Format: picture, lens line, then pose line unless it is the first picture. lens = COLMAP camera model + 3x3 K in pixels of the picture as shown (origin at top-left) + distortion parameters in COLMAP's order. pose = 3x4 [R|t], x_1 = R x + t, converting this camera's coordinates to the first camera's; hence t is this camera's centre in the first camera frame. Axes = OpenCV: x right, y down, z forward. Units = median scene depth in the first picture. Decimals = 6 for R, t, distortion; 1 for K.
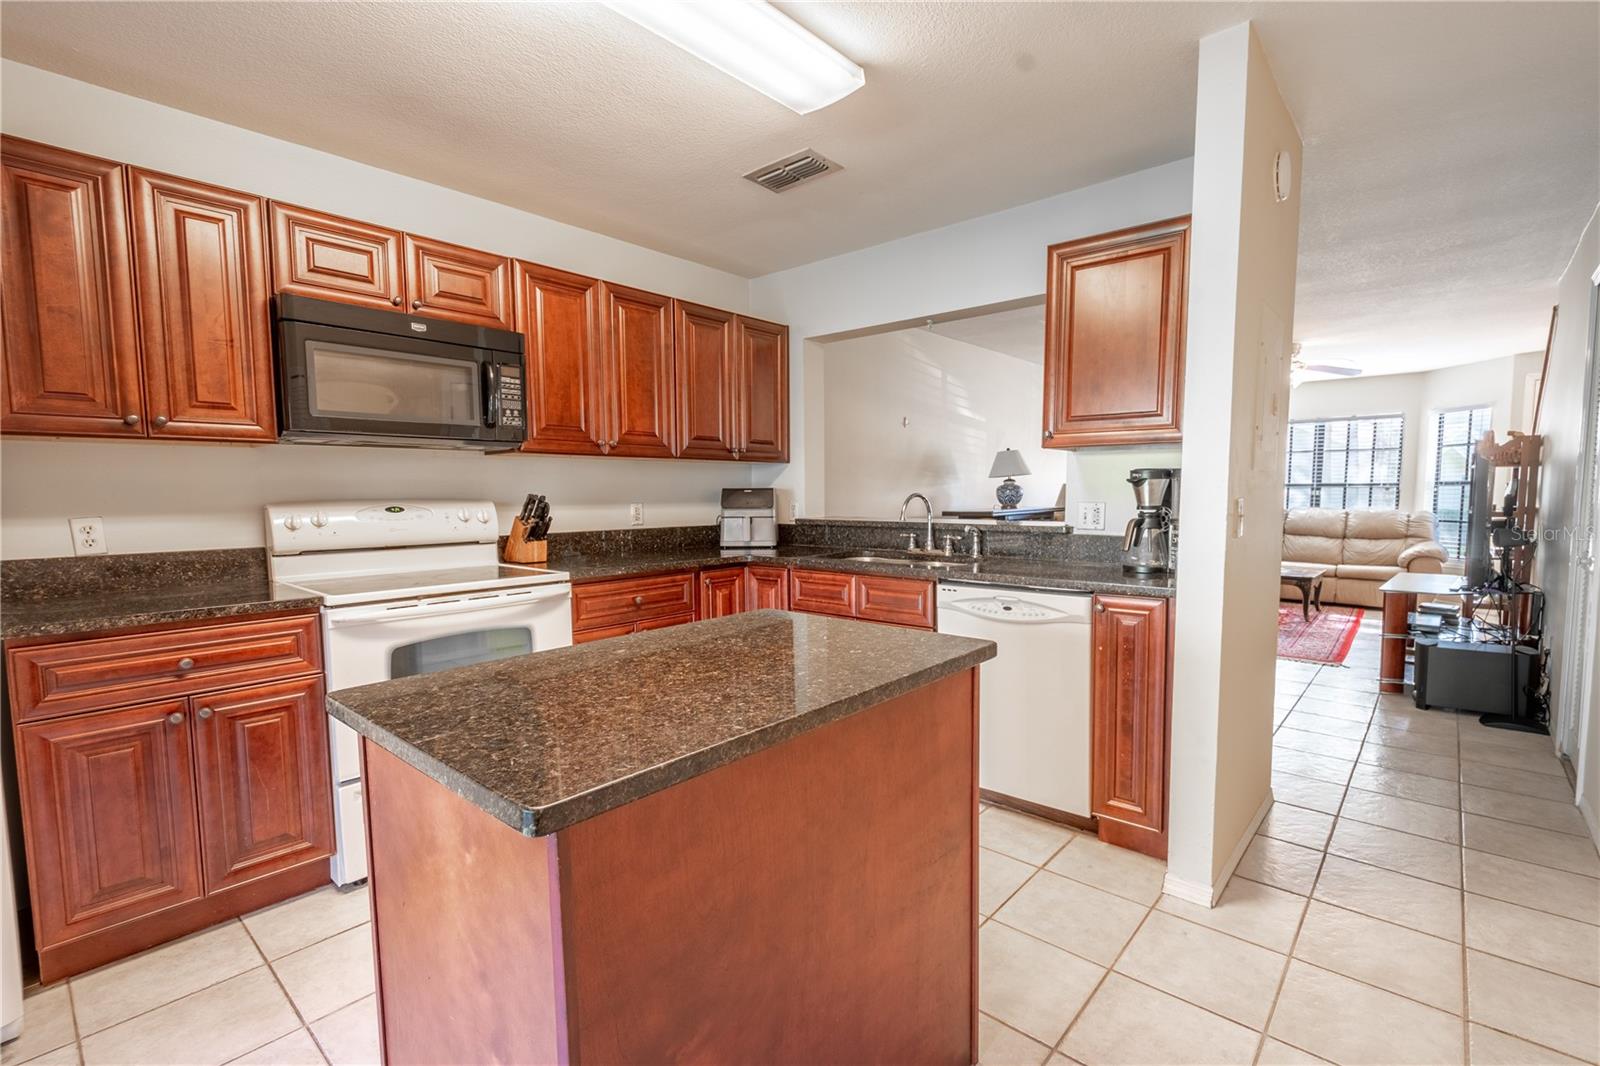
lens RADIAL K [[719.8, 0, 826.9], [0, 719.8, 551.0], [0, 0, 1]] dist [0.013391, -0.004389]
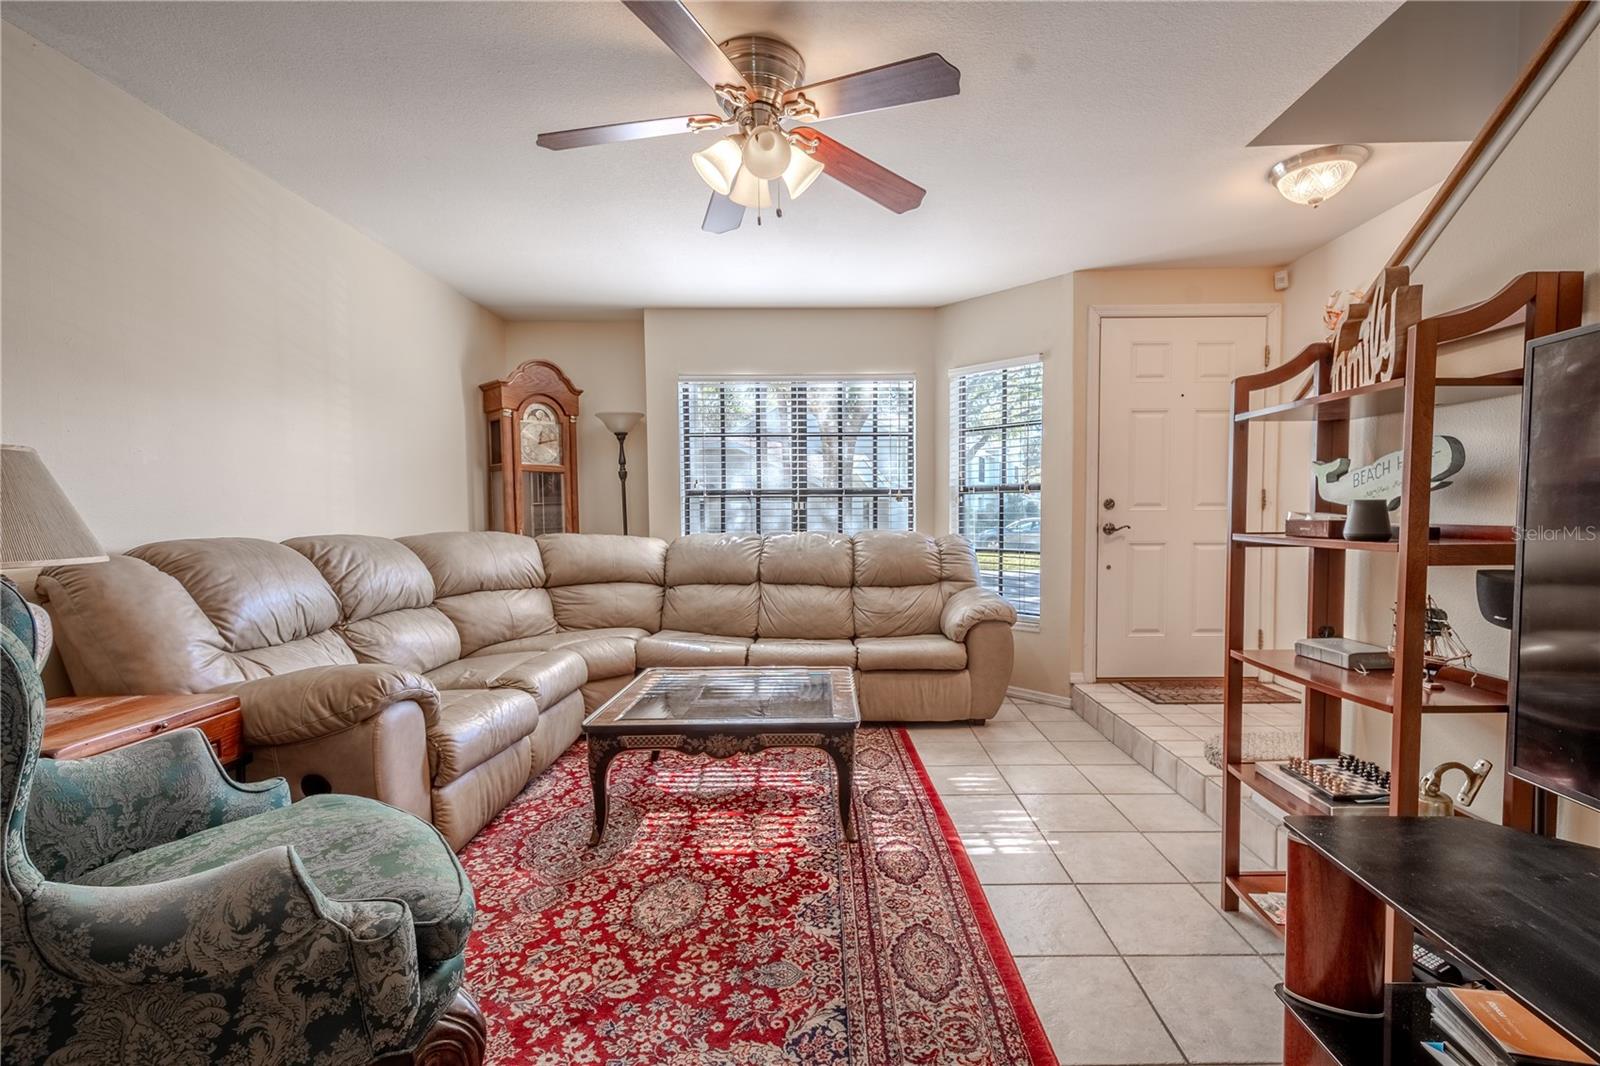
lens RADIAL K [[719.8, 0, 835.1], [0, 719.8, 539.8], [0, 0, 1]] dist [0.013391, -0.004389]
pose [[0.757694, -0.025001, 0.652131, 0.838852], [0.058433, 0.997851, -0.029637, -0.090835], [-0.649989, 0.060562, 0.757527, 1.425853]]
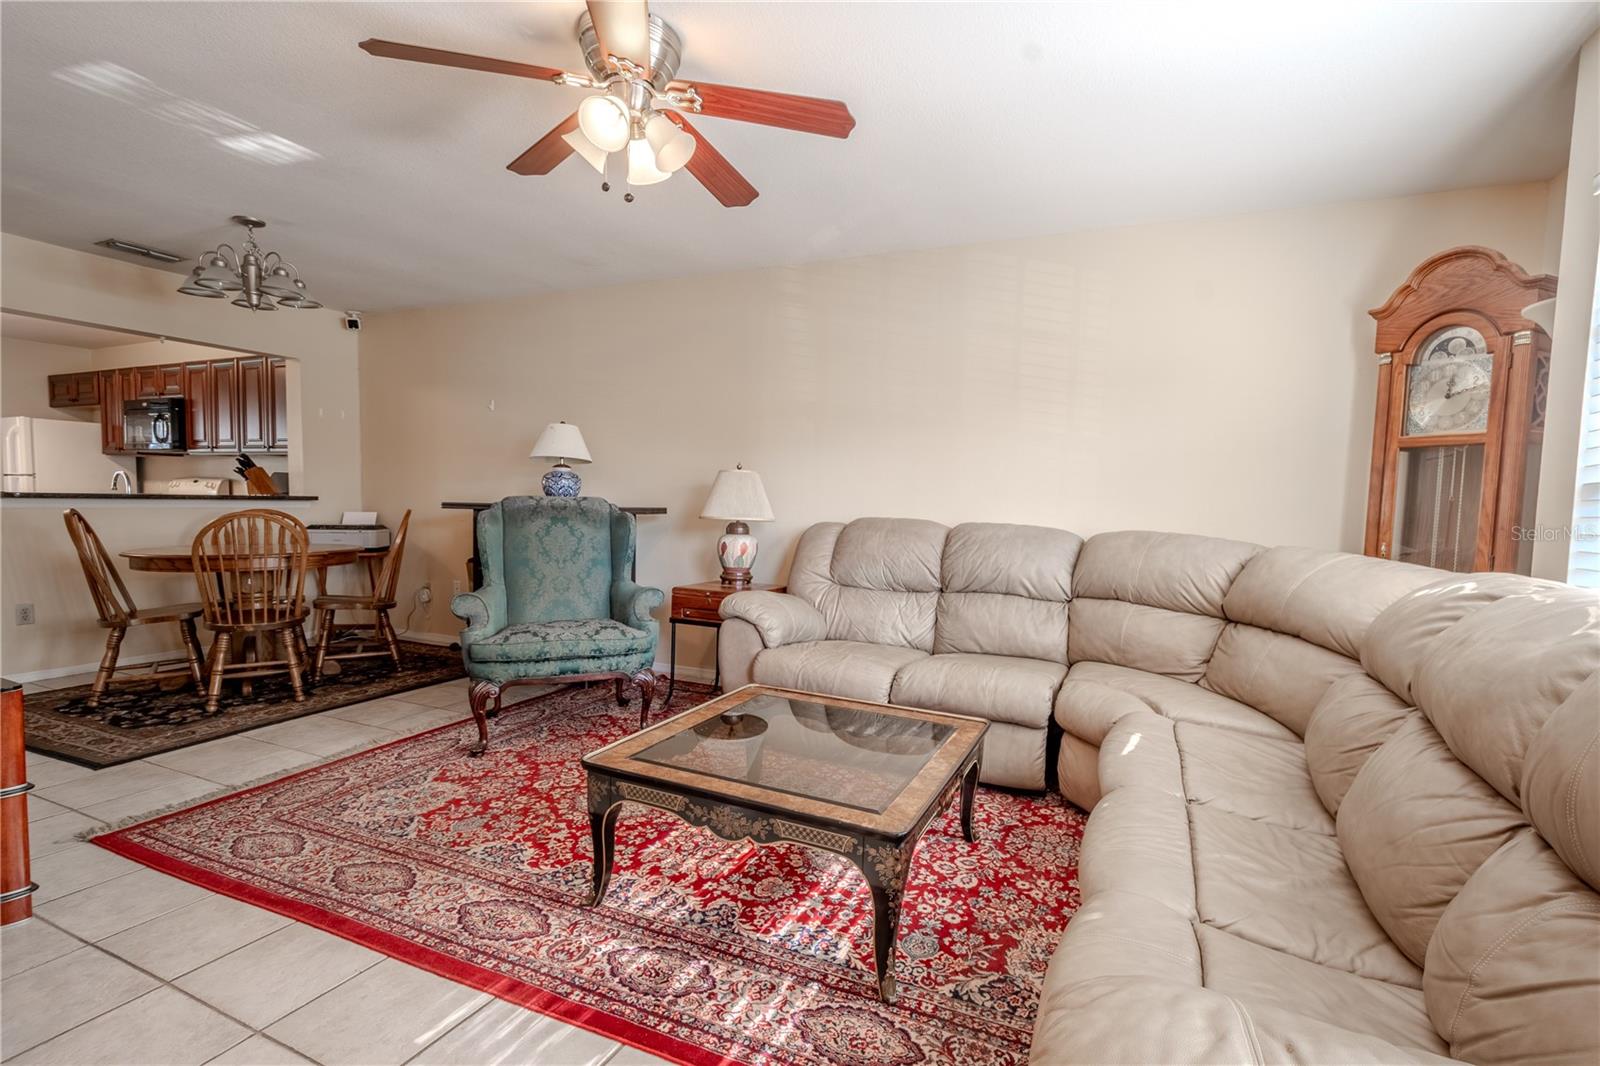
lens RADIAL K [[719.8, 0, 847.5], [0, 719.8, 549.2], [0, 0, 1]] dist [0.013391, -0.004389]
pose [[0.293638, 0.081216, -0.952460, 1.936814], [-0.104528, 0.993137, 0.052459, -0.155003], [0.950185, 0.084155, 0.300112, 1.987985]]
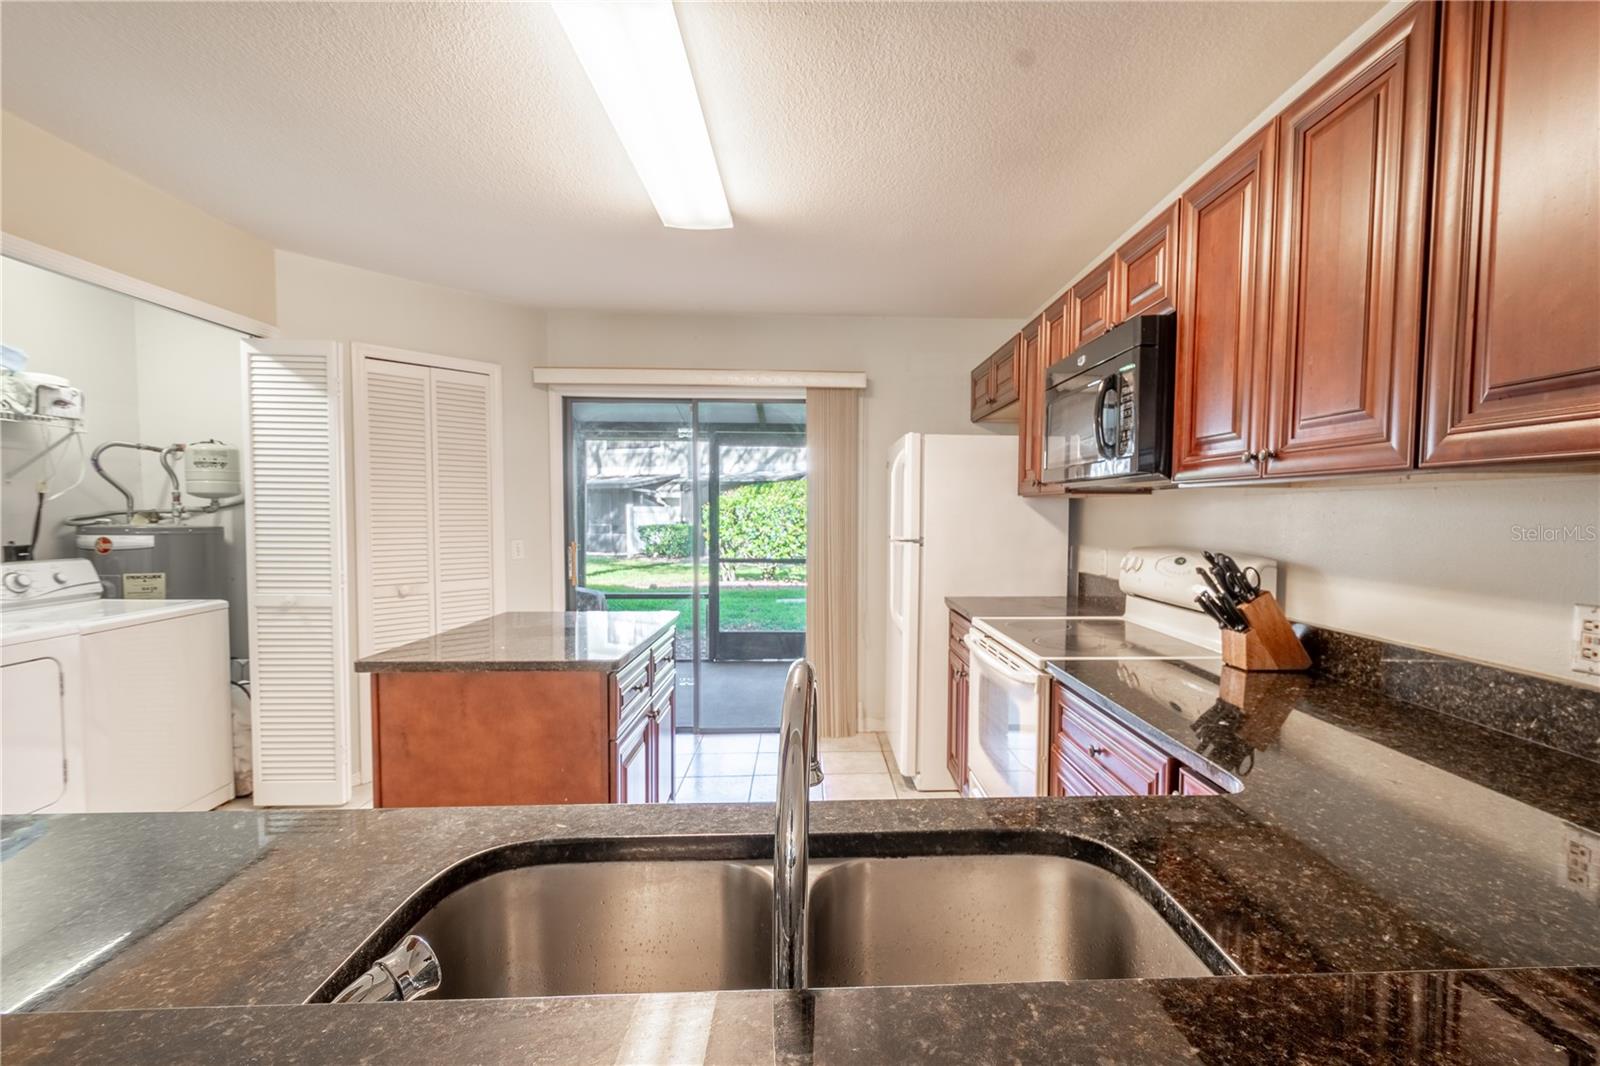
lens RADIAL K [[719.8, 0, 831.6], [0, 719.8, 543.5], [0, 0, 1]] dist [0.013391, -0.004389]
pose [[-0.734228, 0.028418, -0.678308, 0.223165], [-0.064599, 0.991666, 0.111471, -0.124485], [0.675823, 0.125663, -0.726273, 1.150194]]
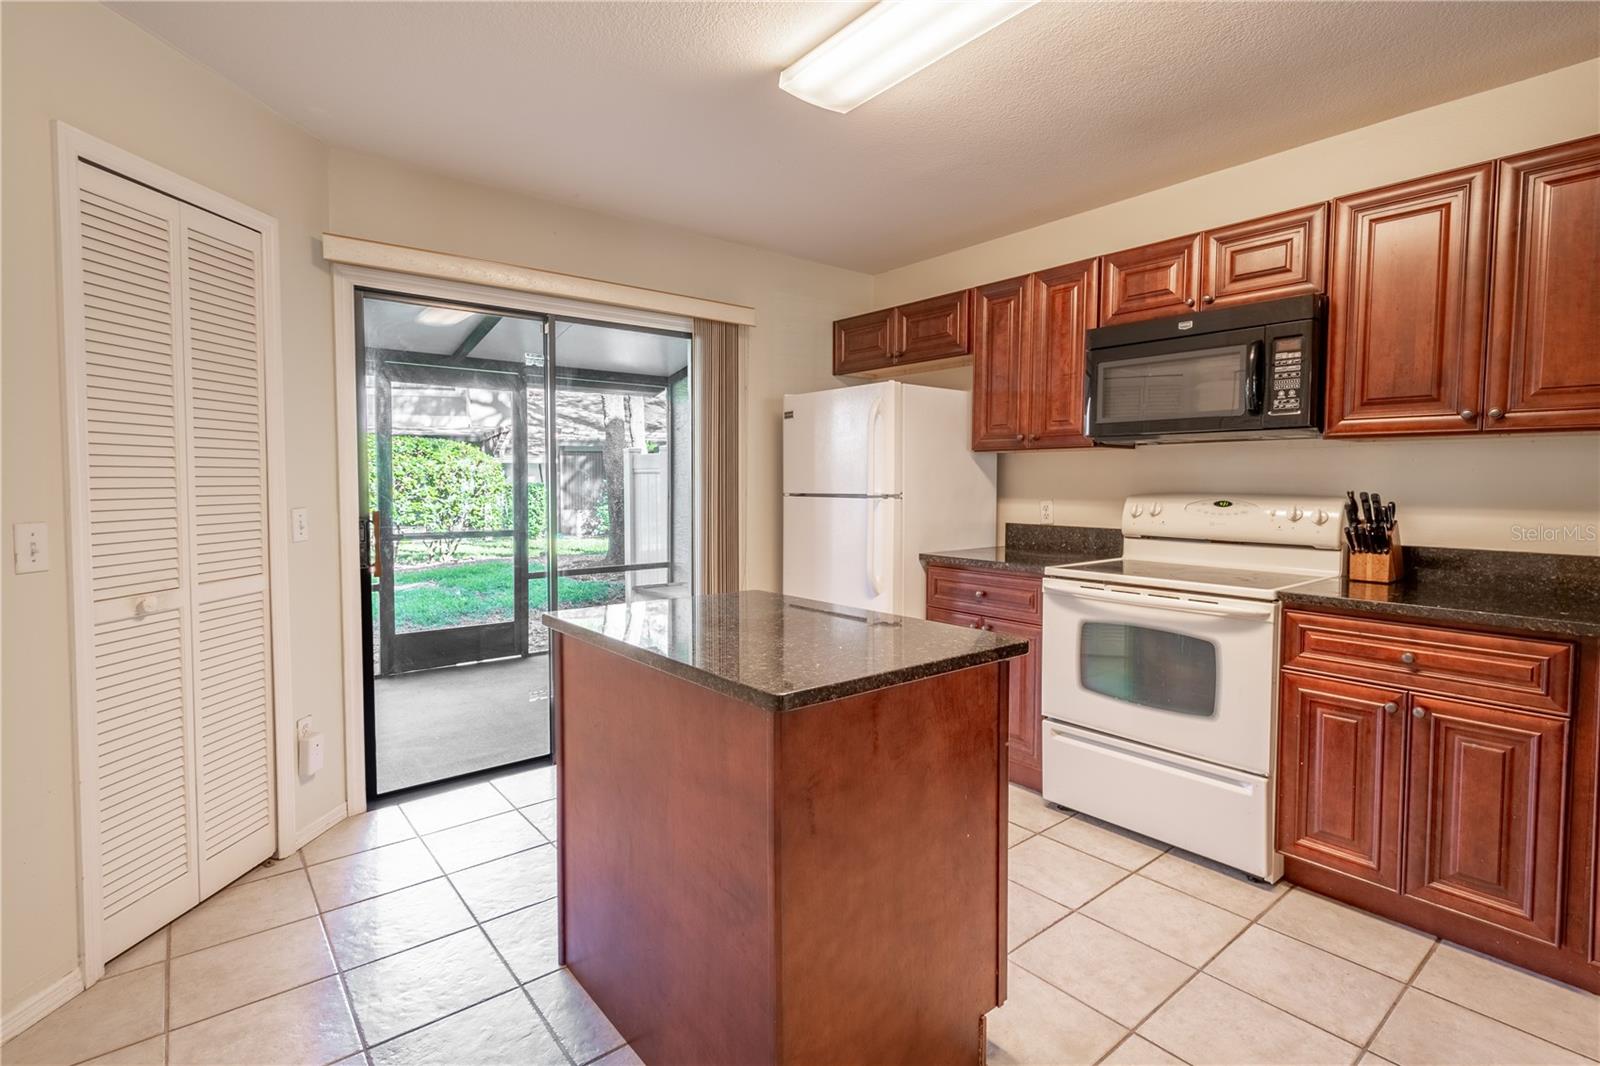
lens RADIAL K [[760.1, 0, 790.1], [0, 760.1, 515.1], [0, 0, 1]] dist [0.001516, -0.001911]
pose [[-0.193380, 0.046389, -0.980027, 0.470192], [-0.090057, 0.993826, 0.064813, -0.049070], [0.976982, 0.100791, -0.188008, 0.533353]]
